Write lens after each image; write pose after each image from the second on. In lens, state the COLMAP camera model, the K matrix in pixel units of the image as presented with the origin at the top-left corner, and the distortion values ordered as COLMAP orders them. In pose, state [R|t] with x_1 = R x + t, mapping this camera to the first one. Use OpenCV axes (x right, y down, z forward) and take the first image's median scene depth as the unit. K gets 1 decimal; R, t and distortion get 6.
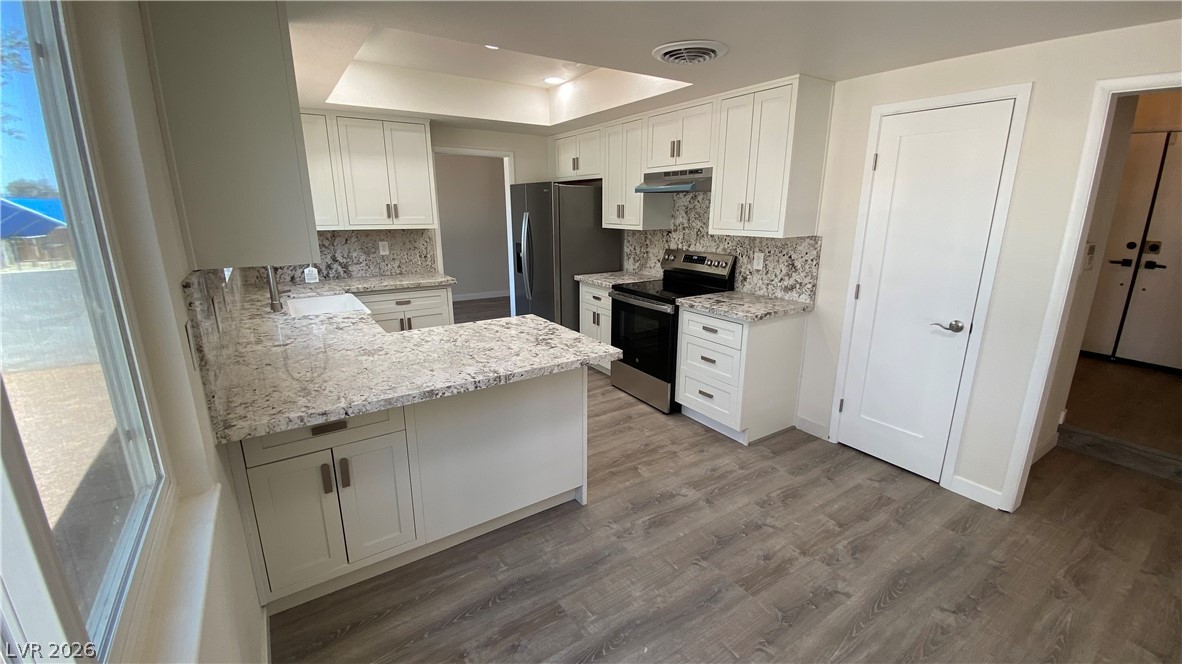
lens RADIAL K [[471.9, 0, 591.0], [0, 471.9, 332.0], [0, 0, 1]] dist [0.064987, -0.056421]
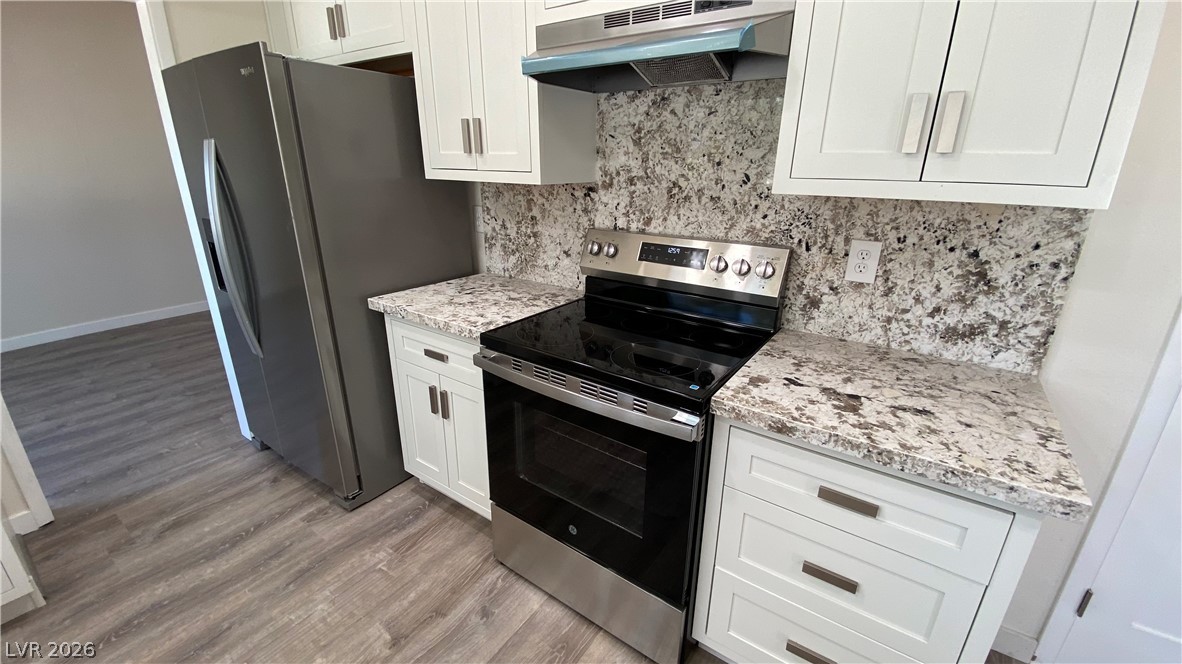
lens RADIAL K [[471.9, 0, 591.0], [0, 471.9, 332.0], [0, 0, 1]] dist [0.064987, -0.056421]
pose [[0.928821, -0.115925, 0.351929, -0.005833], [0.085546, 0.991229, 0.100735, -0.134155], [-0.360519, -0.063459, 0.930591, 0.628111]]
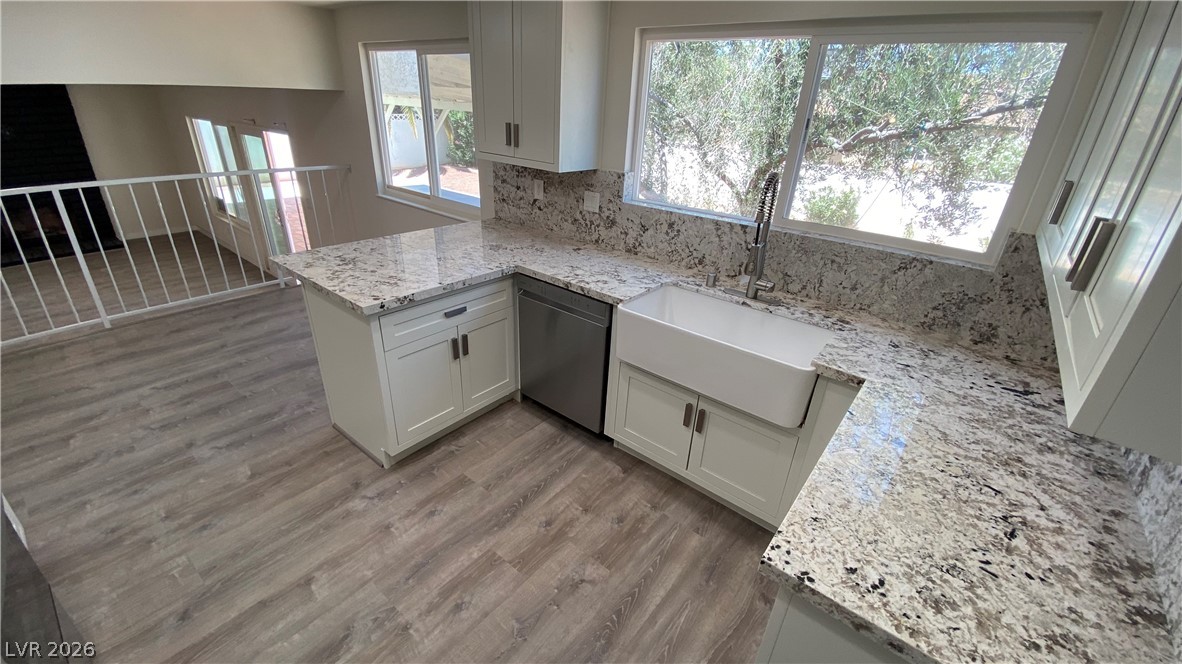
lens RADIAL K [[478.2, 0, 591.0], [0, 478.2, 332.0], [0, 0, 1]] dist [0.038825, -0.030411]
pose [[-0.955002, 0.084566, -0.284289, -0.169006], [-0.122638, 0.760135, 0.638086, -0.341979], [0.270058, 0.644238, -0.715560, 1.141214]]
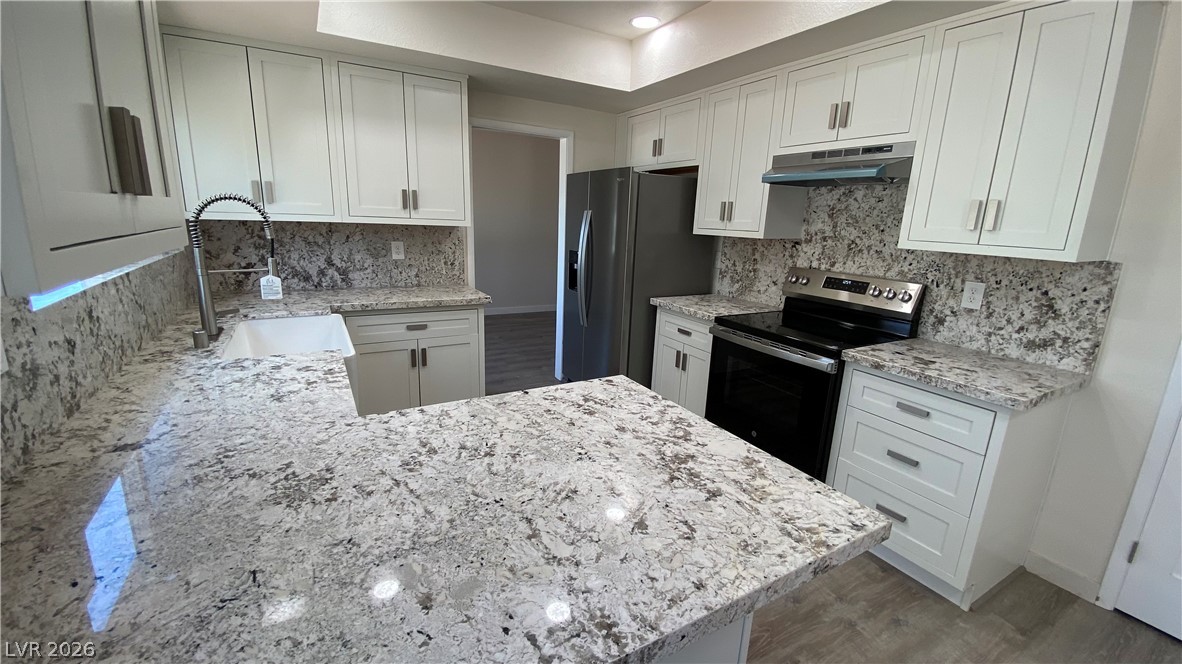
lens RADIAL K [[478.2, 0, 591.0], [0, 478.2, 332.0], [0, 0, 1]] dist [0.038825, -0.030411]
pose [[0.997114, 0.051683, -0.055606, -0.096379], [-0.052842, 0.998411, -0.019589, -0.055529], [0.054505, 0.022470, 0.998261, 0.304485]]
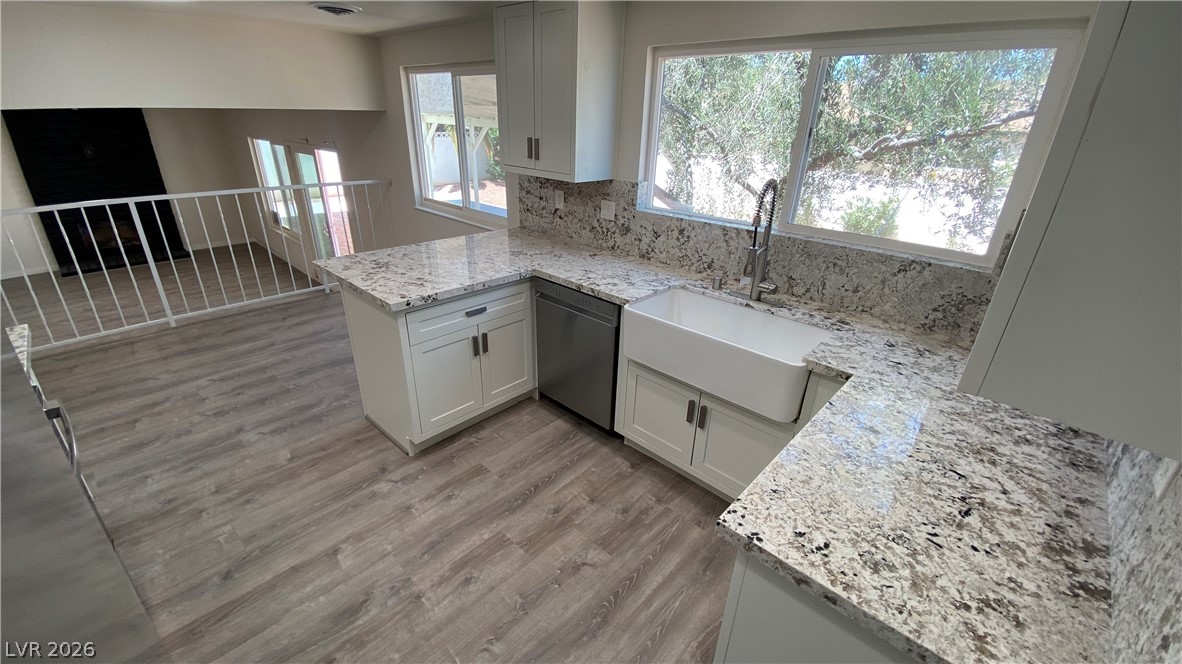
lens RADIAL K [[478.2, 0, 591.0], [0, 478.2, 332.0], [0, 0, 1]] dist [0.038825, -0.030411]
pose [[-0.974648, 0.065092, -0.214068, -0.190195], [-0.085670, 0.775271, 0.625792, -0.353187], [0.206695, 0.628266, -0.750039, 1.182357]]
